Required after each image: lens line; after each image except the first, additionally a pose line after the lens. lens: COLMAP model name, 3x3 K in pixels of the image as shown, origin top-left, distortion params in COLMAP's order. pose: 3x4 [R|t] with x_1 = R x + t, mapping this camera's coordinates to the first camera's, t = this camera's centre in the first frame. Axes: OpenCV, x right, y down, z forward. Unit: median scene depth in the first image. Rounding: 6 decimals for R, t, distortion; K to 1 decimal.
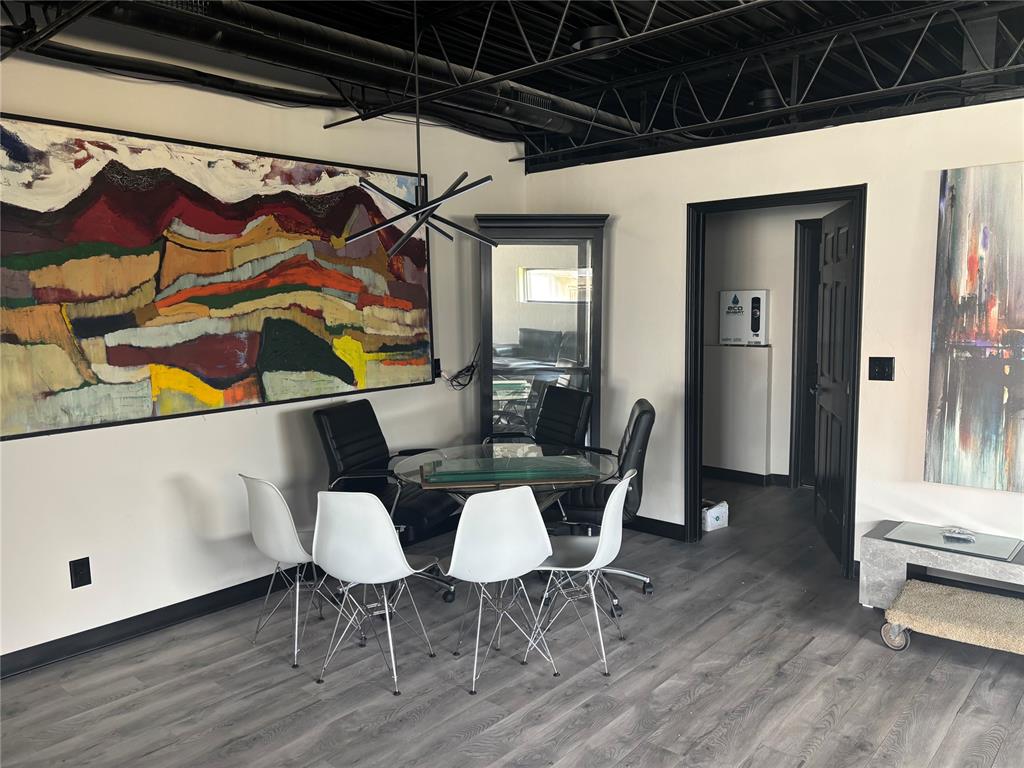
lens RADIAL K [[768.2, 0, 525.8], [0, 768.2, 389.8], [0, 0, 1]] dist [0.053761, -0.050355]
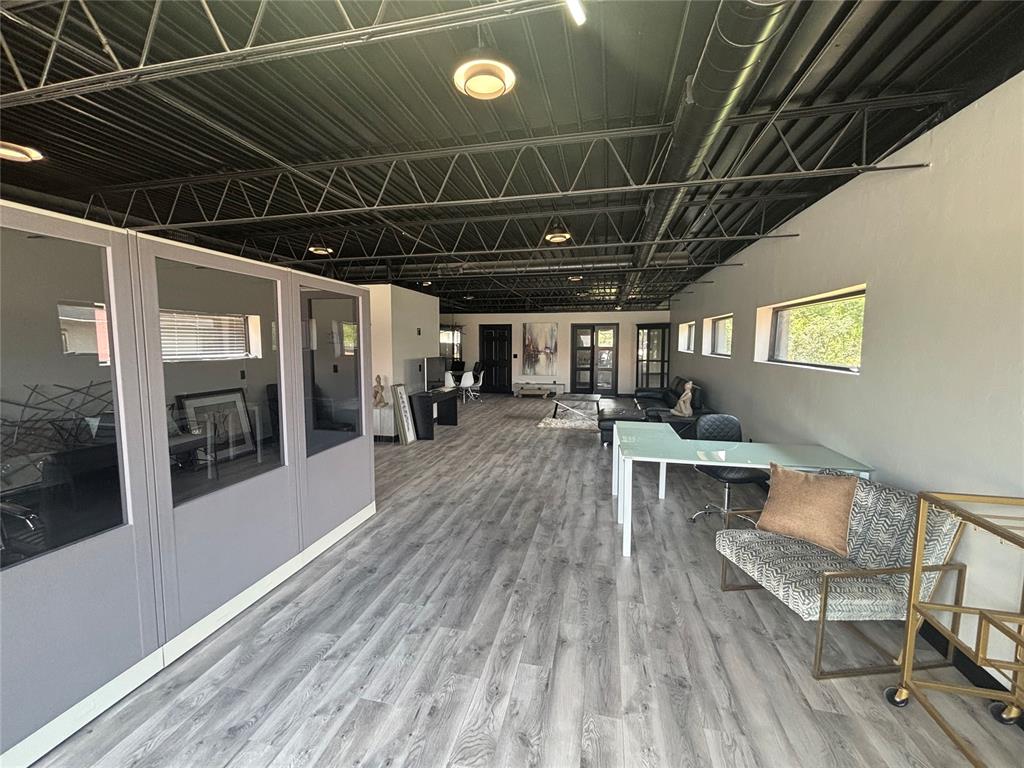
lens RADIAL K [[414.9, 0, 513.1], [0, 414.9, 380.0], [0, 0, 1]] dist [-0.001165, -0.000259]
pose [[0.880695, -0.028948, 0.472798, -1.008213], [0.039253, 0.999158, -0.011942, 0.185507], [-0.472054, 0.029076, 0.881090, -1.686100]]
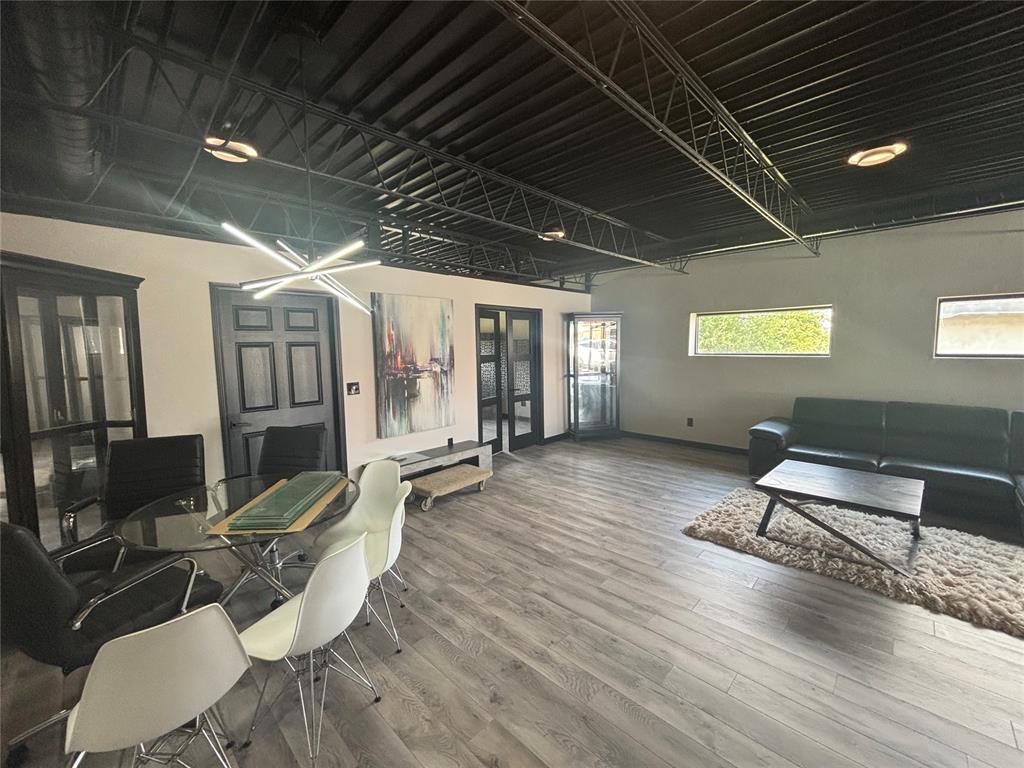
lens RADIAL K [[410.8, 0, 512.0], [0, 410.8, 384.0], [0, 0, 1]] dist [0.000329, 0.000054]
pose [[0.067967, -0.079839, 0.994488, -0.537671], [0.128780, 0.989156, 0.070609, -0.060887], [-0.989341, 0.123271, 0.077512, 0.533340]]
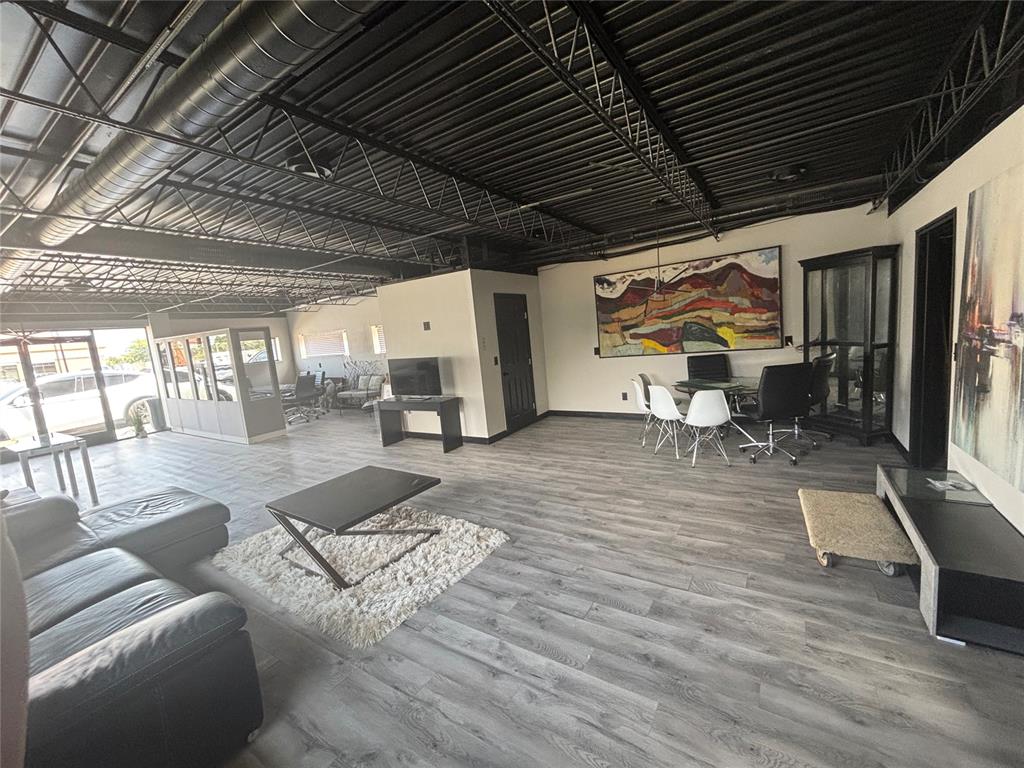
lens RADIAL K [[414.9, 0, 513.1], [0, 414.9, 380.0], [0, 0, 1]] dist [-0.001165, -0.000259]
pose [[0.135198, 0.119299, -0.983610, 1.044616], [-0.020996, 0.992847, 0.117534, -0.047006], [0.990596, 0.004762, 0.136736, 0.187716]]
